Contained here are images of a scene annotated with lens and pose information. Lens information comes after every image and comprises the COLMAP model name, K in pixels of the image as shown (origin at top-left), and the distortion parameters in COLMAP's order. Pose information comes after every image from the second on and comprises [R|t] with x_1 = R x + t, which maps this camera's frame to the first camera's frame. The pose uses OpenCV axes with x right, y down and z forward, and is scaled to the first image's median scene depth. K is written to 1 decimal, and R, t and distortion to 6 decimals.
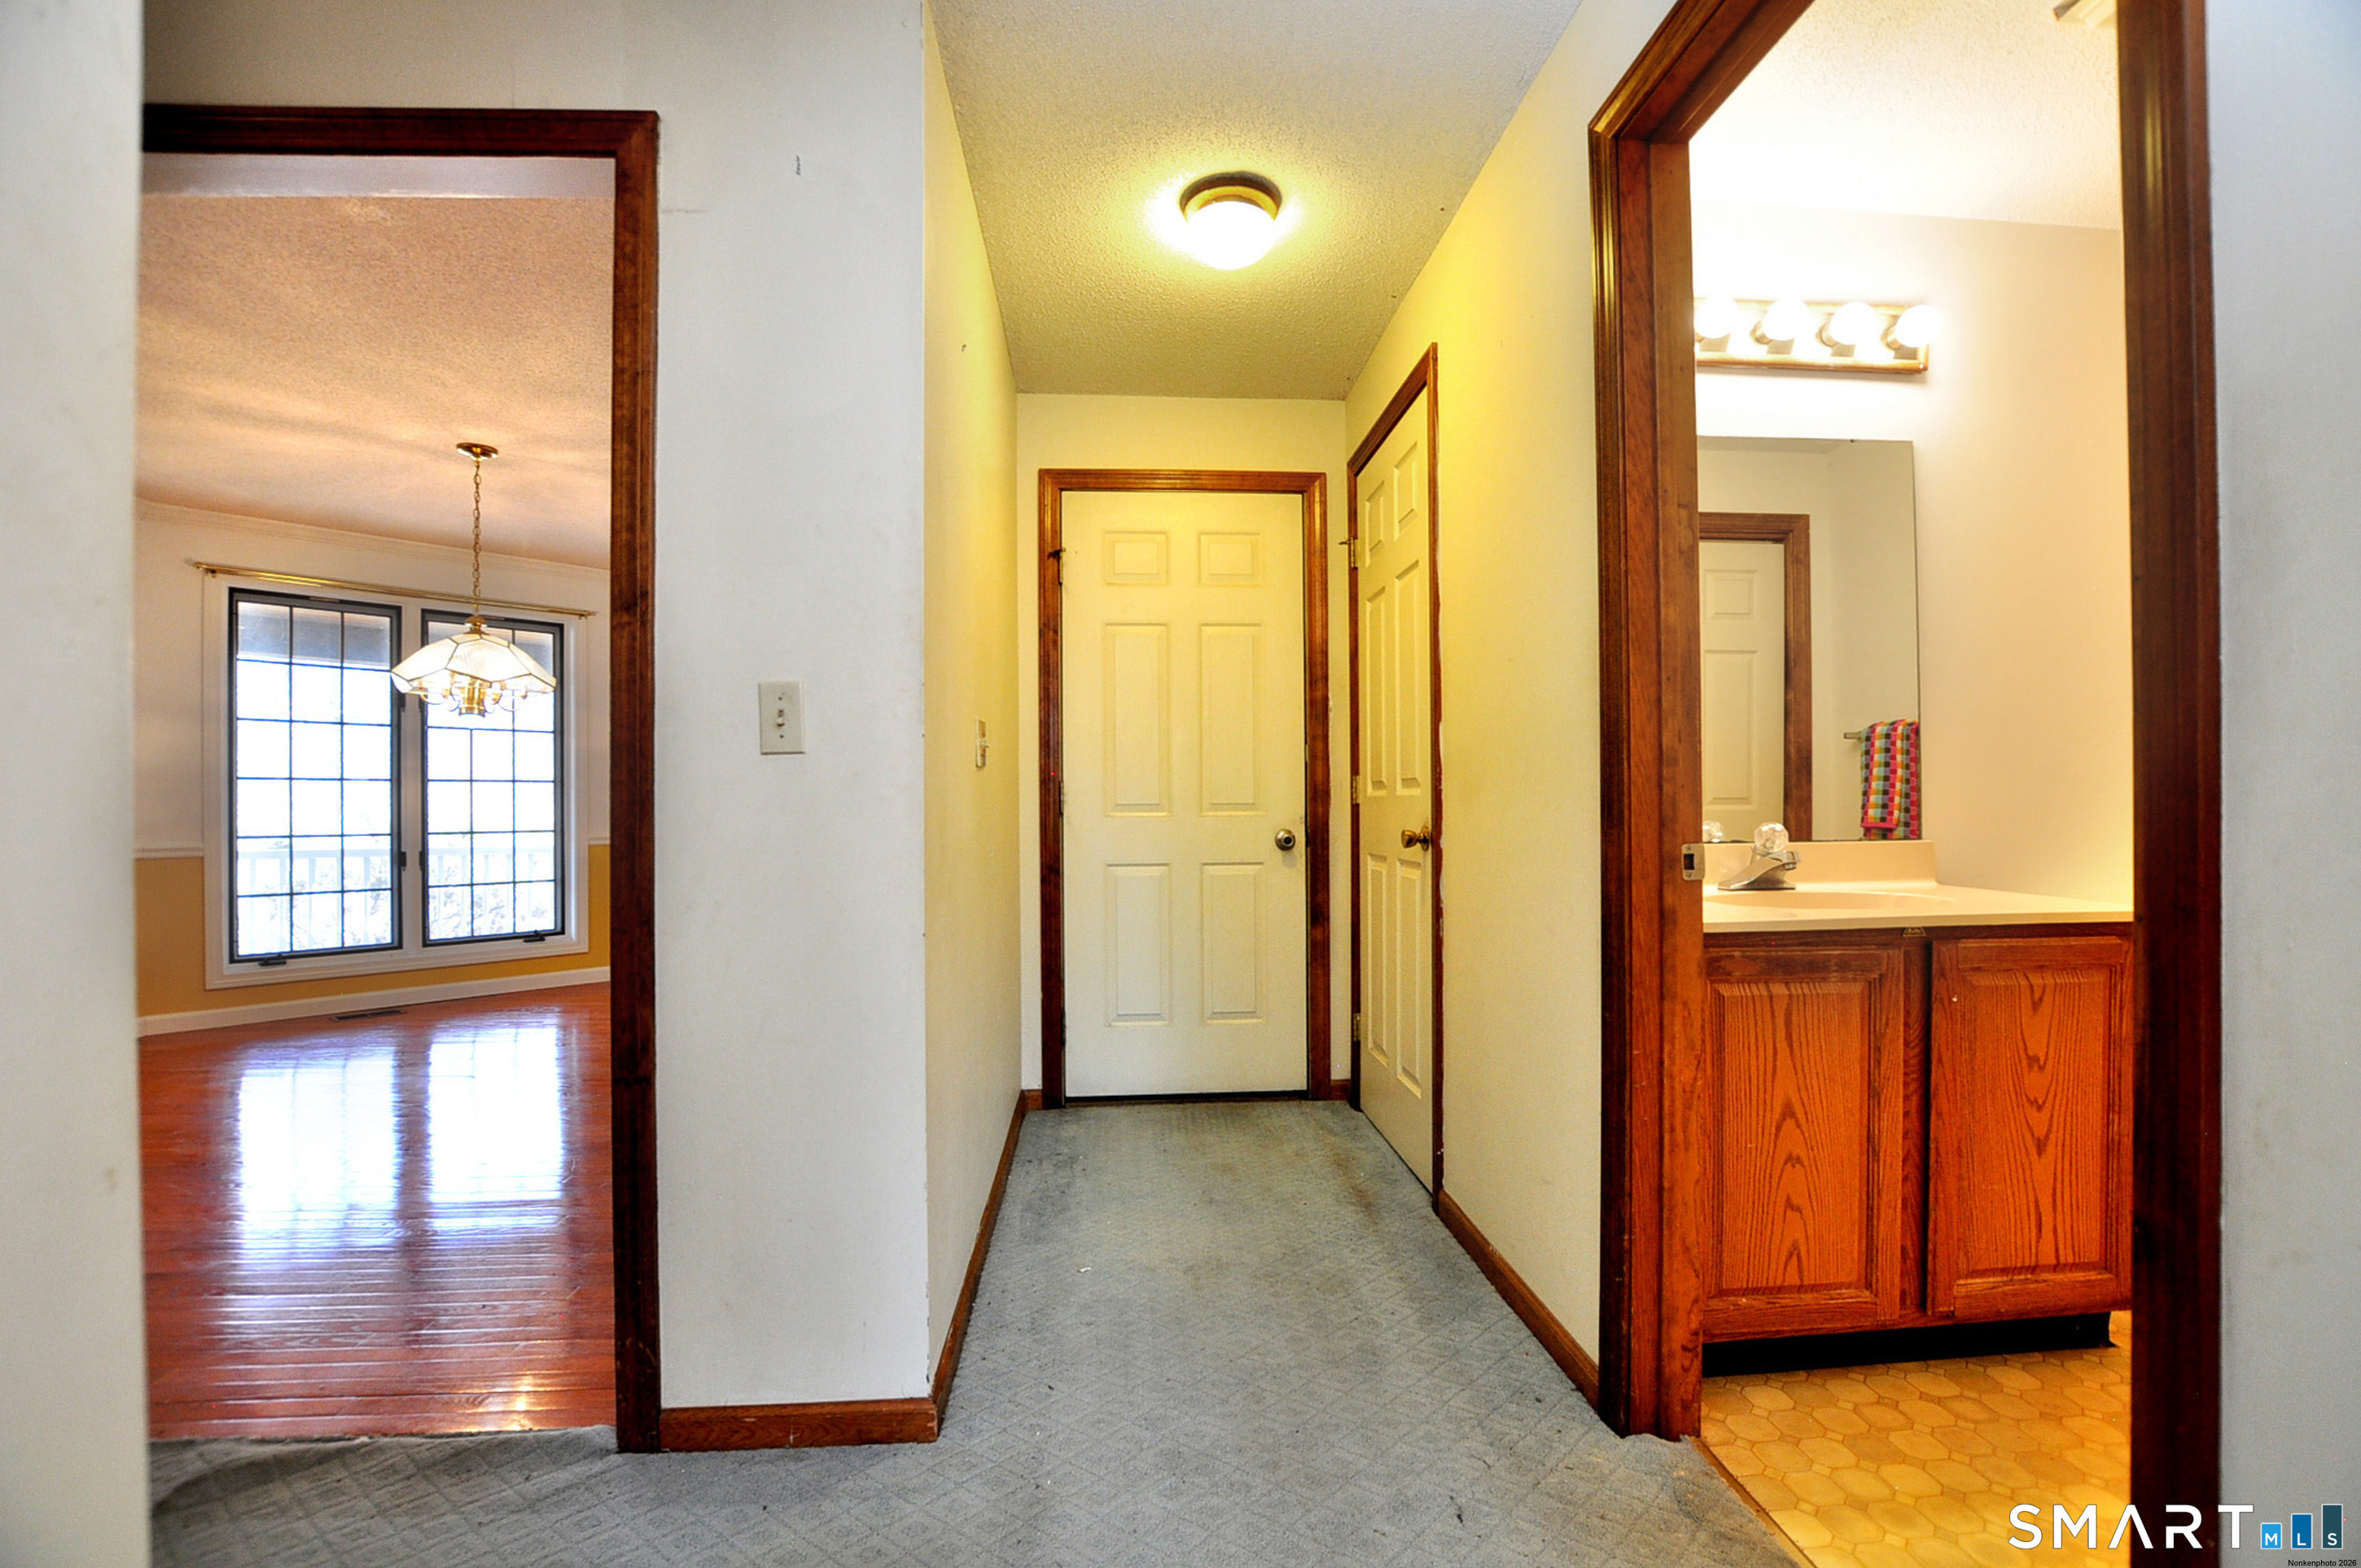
lens RADIAL K [[1048.7, 0, 1186.4], [0, 1048.7, 800.1], [0, 0, 1]] dist [-0.030781, 0.003918]
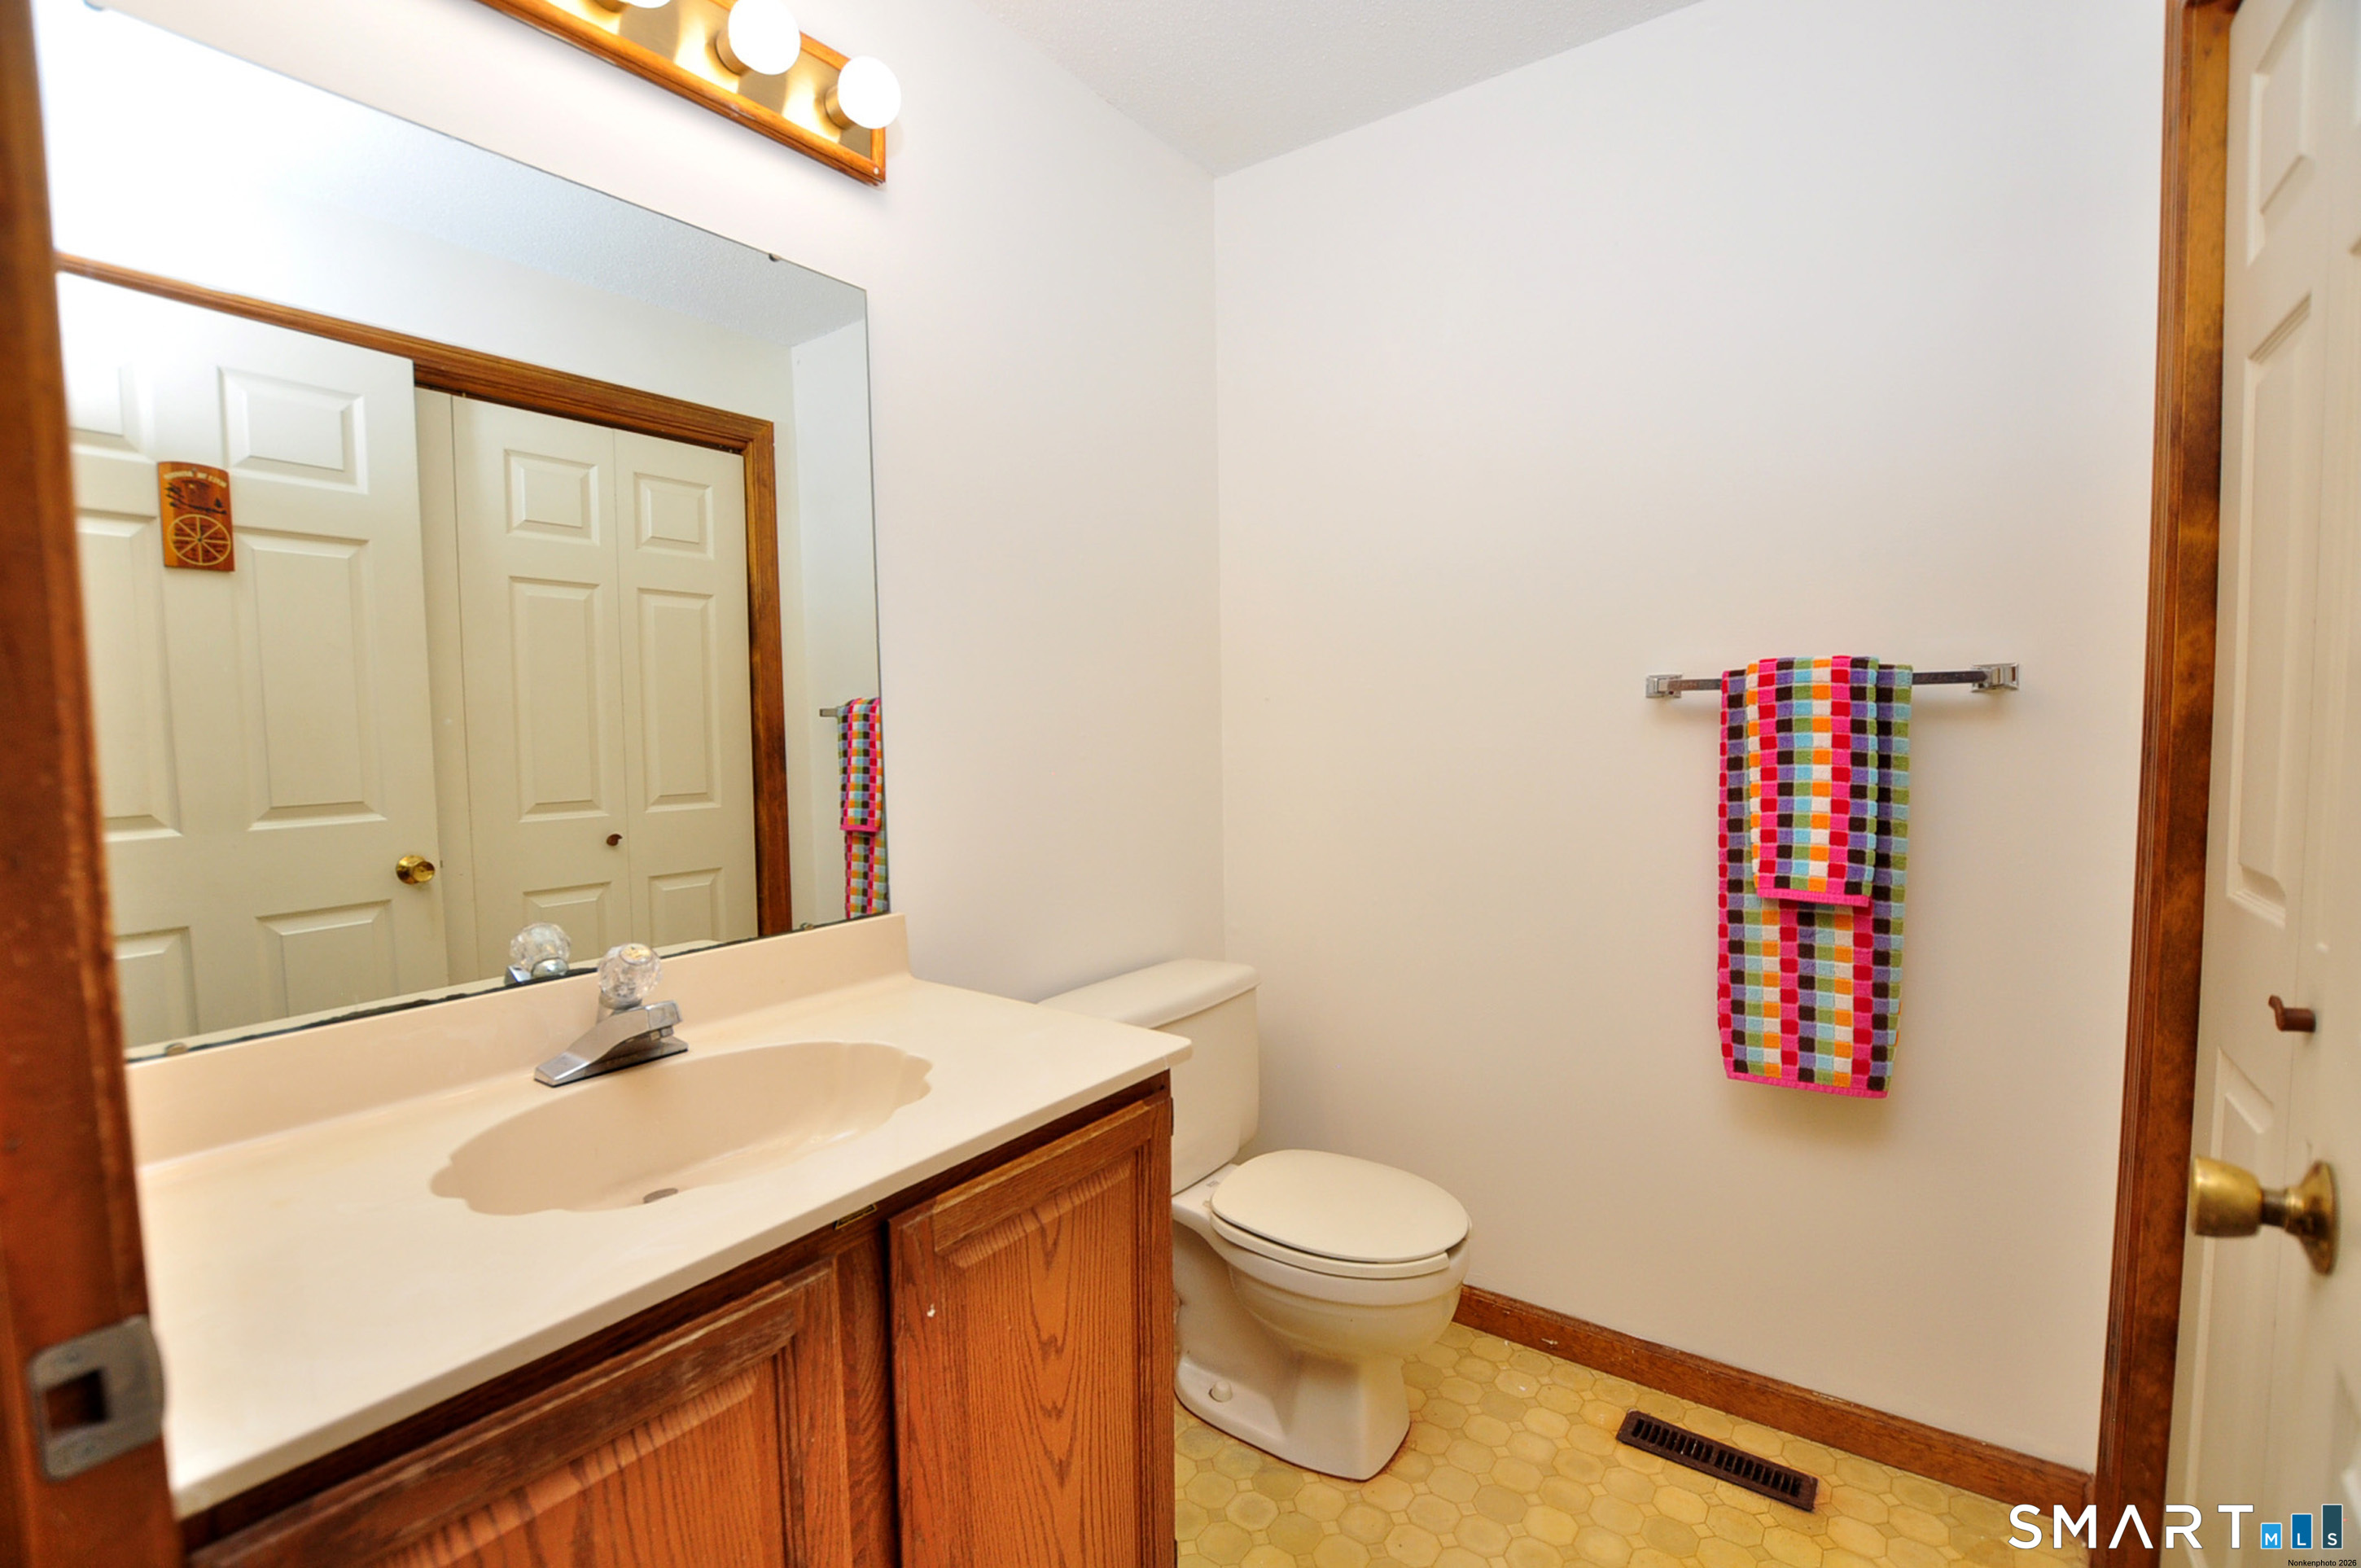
lens RADIAL K [[1048.7, 0, 1186.2], [0, 1048.7, 789.9], [0, 0, 1]] dist [-0.030781, 0.003918]
pose [[0.650290, -0.053363, 0.757810, 0.435617], [0.010101, 0.998049, 0.061613, -0.104139], [-0.759619, -0.032412, 0.649560, 0.556600]]
